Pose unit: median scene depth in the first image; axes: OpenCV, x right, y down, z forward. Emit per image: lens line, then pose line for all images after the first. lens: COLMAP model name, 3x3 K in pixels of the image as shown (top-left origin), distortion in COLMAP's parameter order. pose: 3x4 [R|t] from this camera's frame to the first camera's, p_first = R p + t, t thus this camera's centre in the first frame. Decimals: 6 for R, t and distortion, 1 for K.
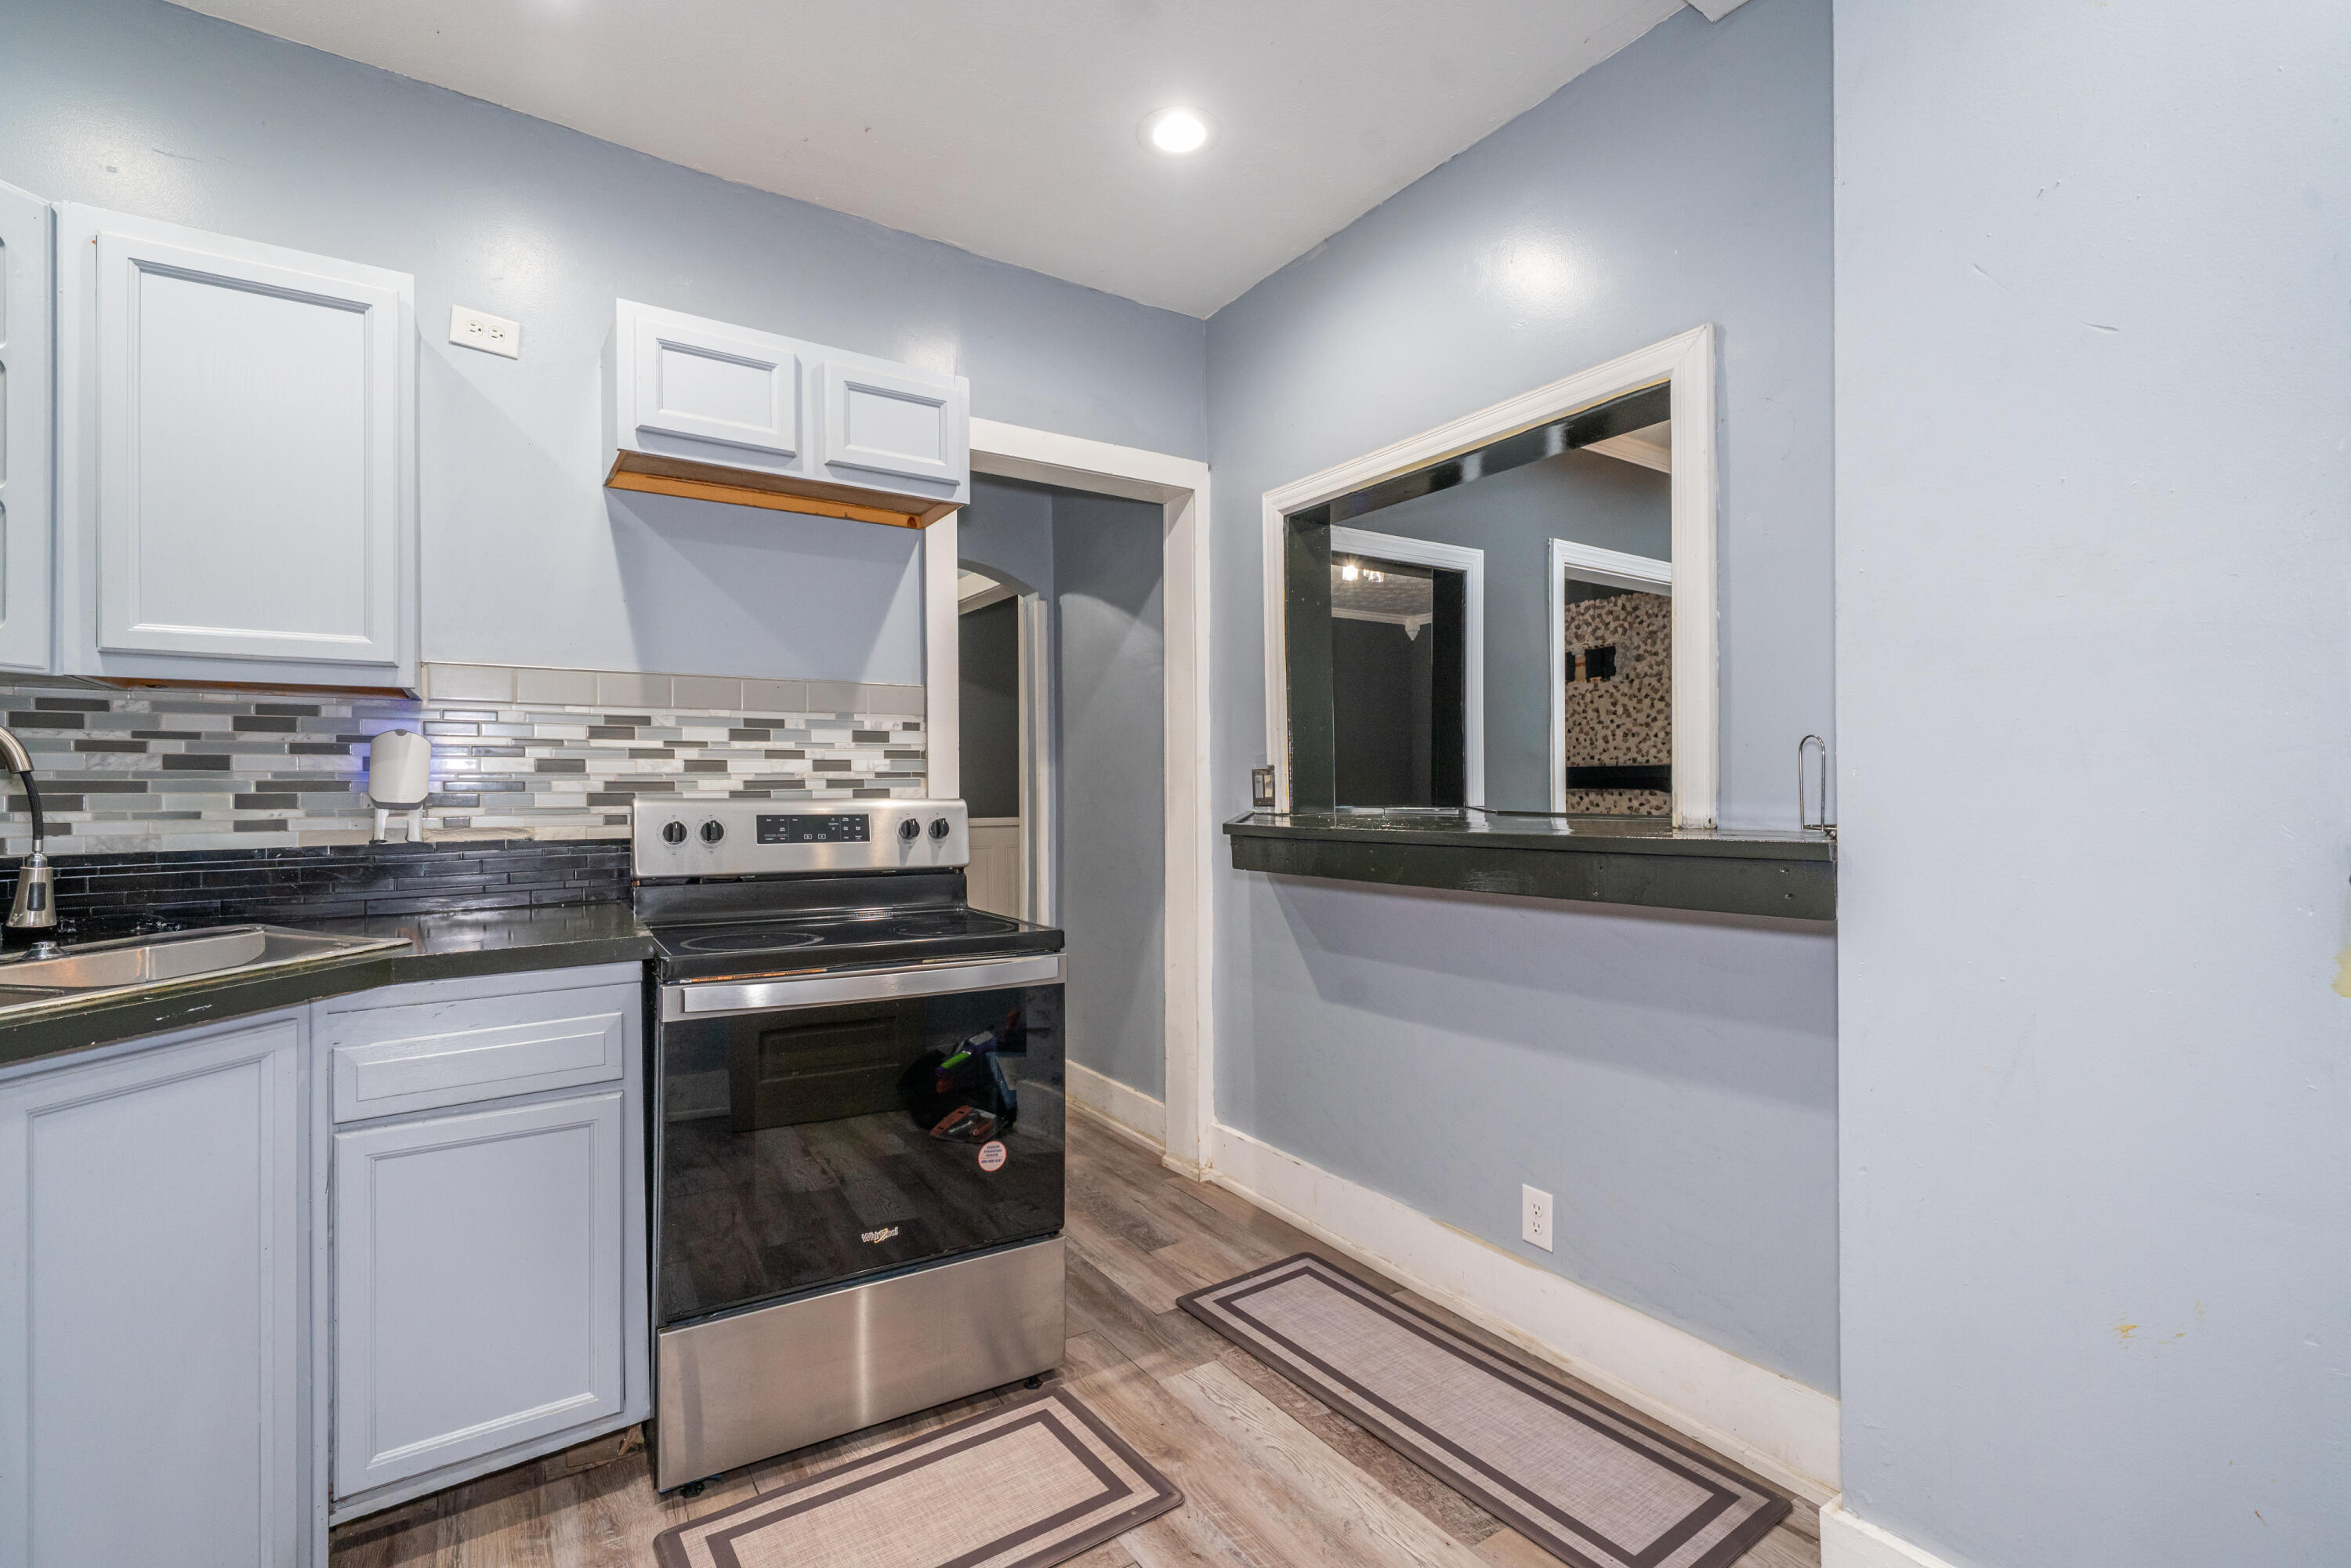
lens RADIAL K [[1002.1, 0, 1173.7], [0, 1002.1, 787.8], [0, 0, 1]] dist [-0.001485, 0.000204]
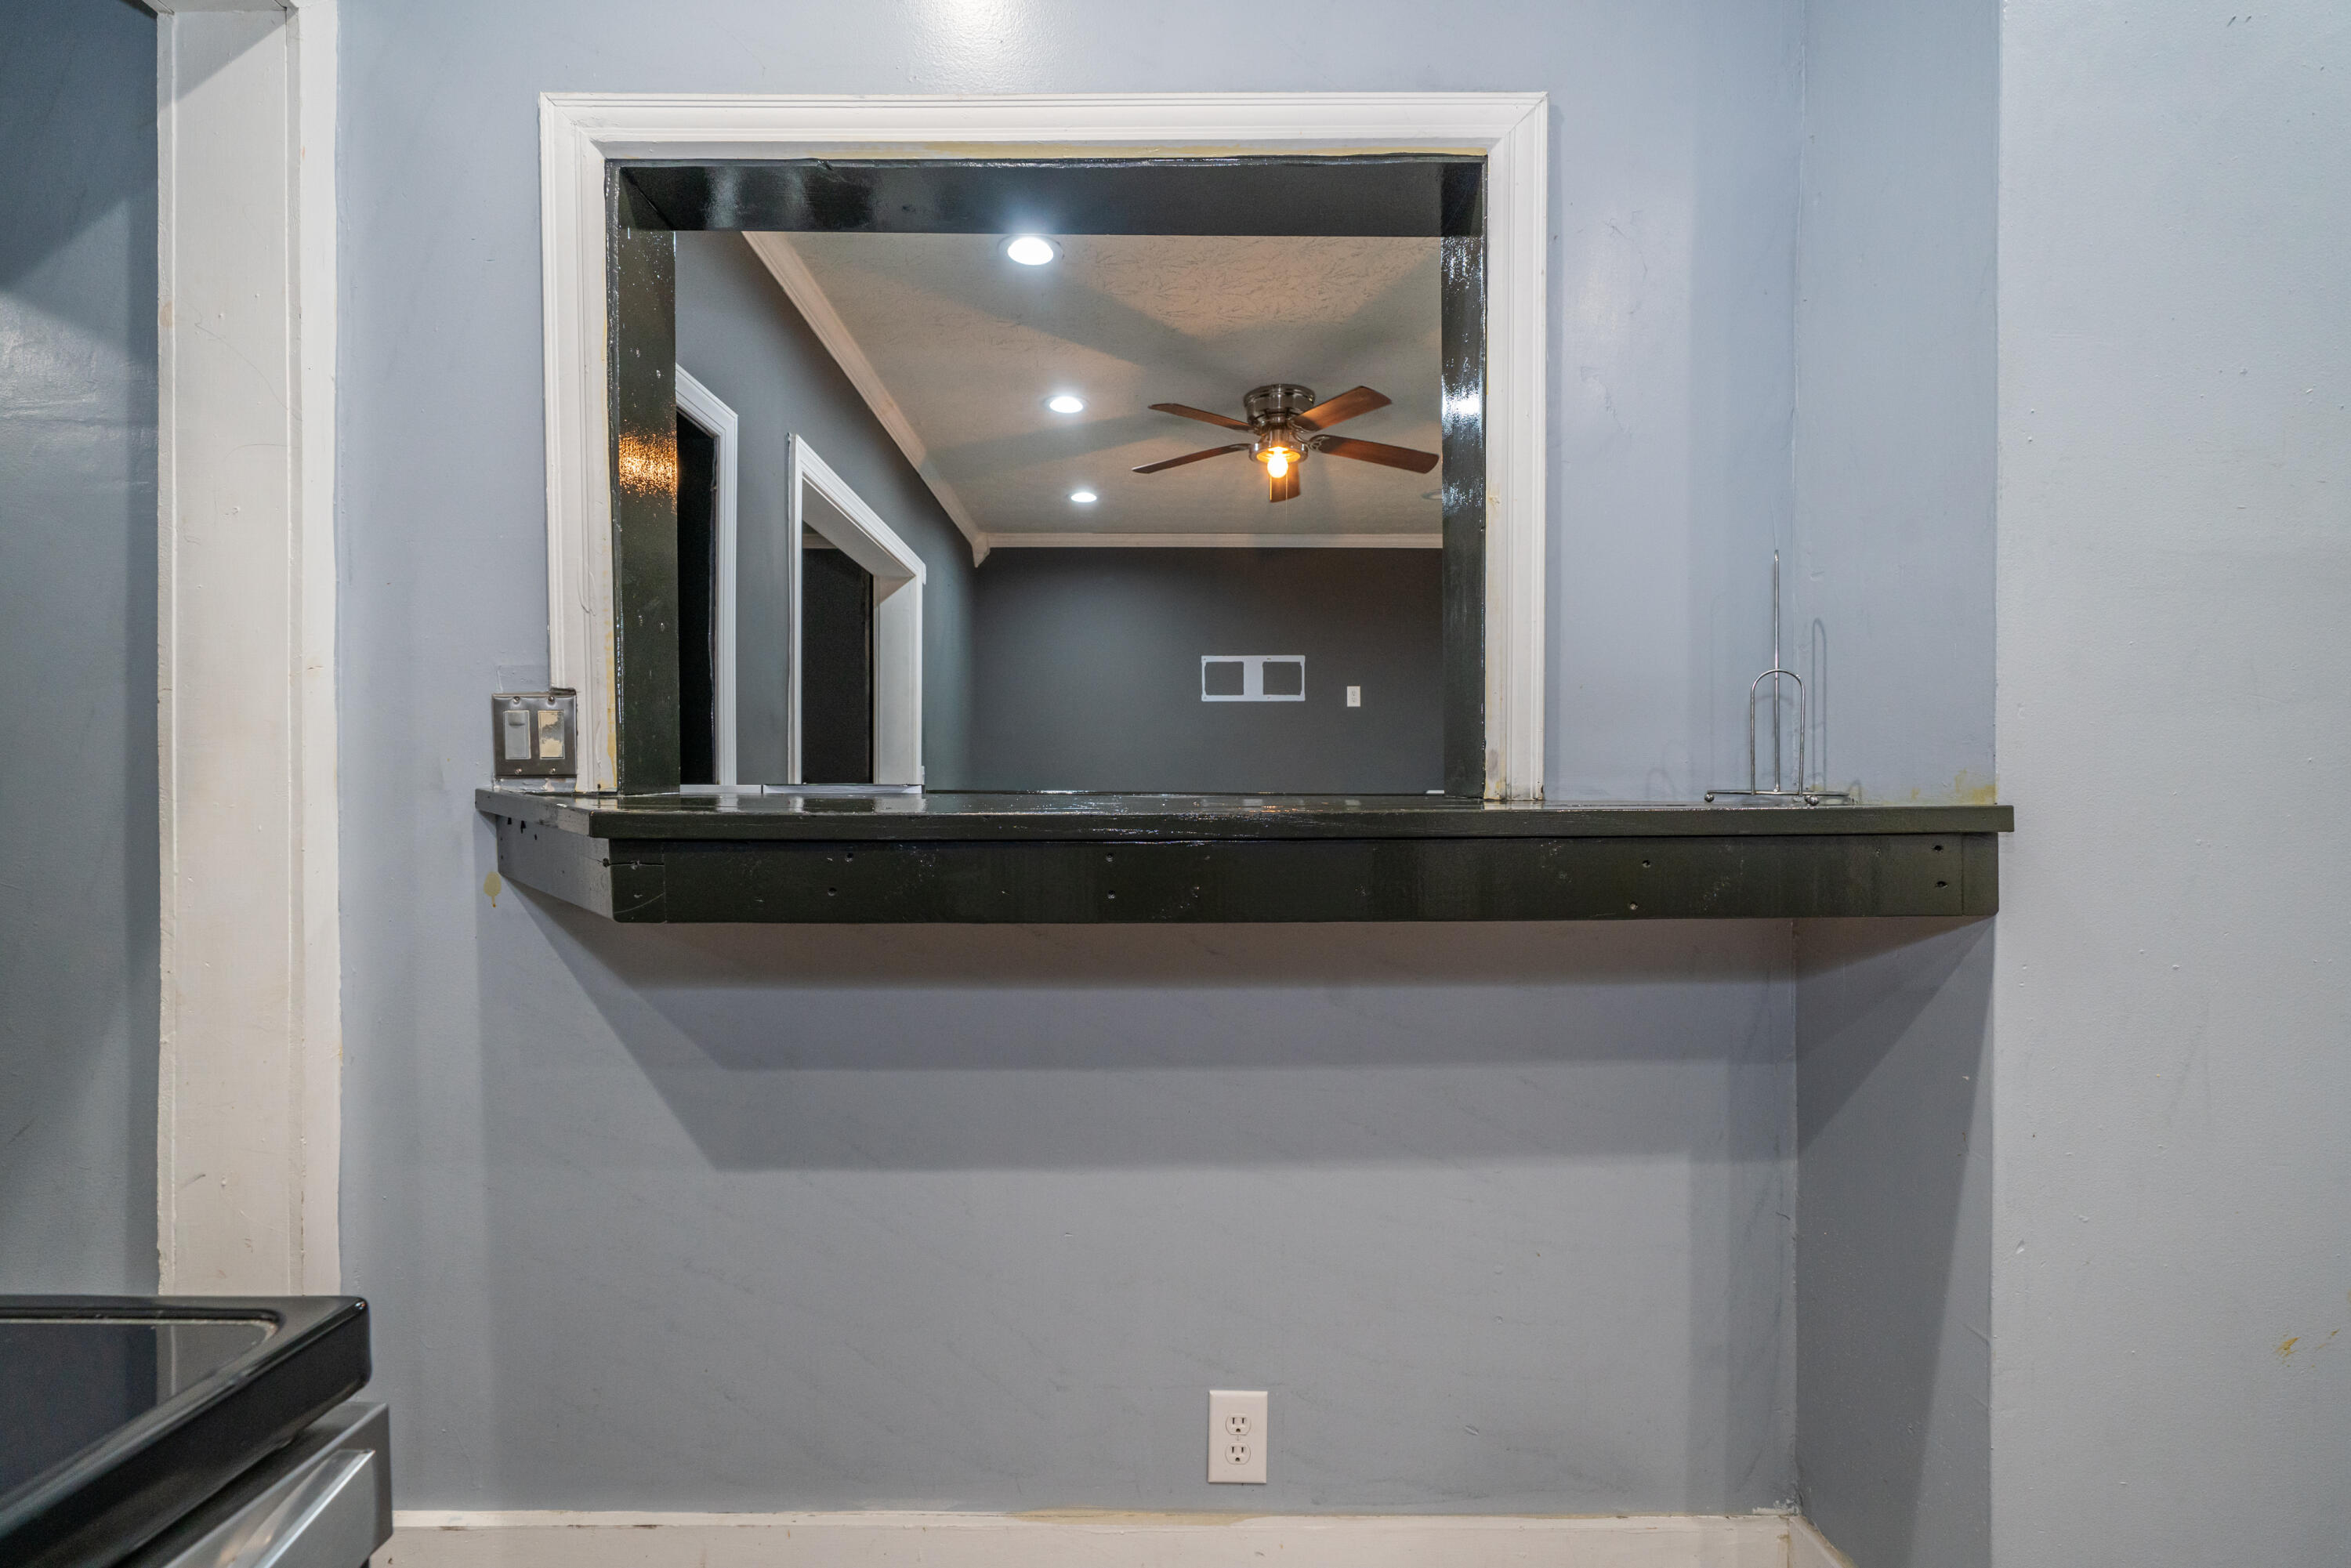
lens RADIAL K [[1002.1, 0, 1177.8], [0, 1002.1, 783.9], [0, 0, 1]] dist [-0.001485, 0.000204]
pose [[0.557592, 0.005132, 0.830099, -0.150594], [-0.006848, 0.999975, -0.001582, 0.024026], [-0.830087, -0.004802, 0.557614, 0.598968]]
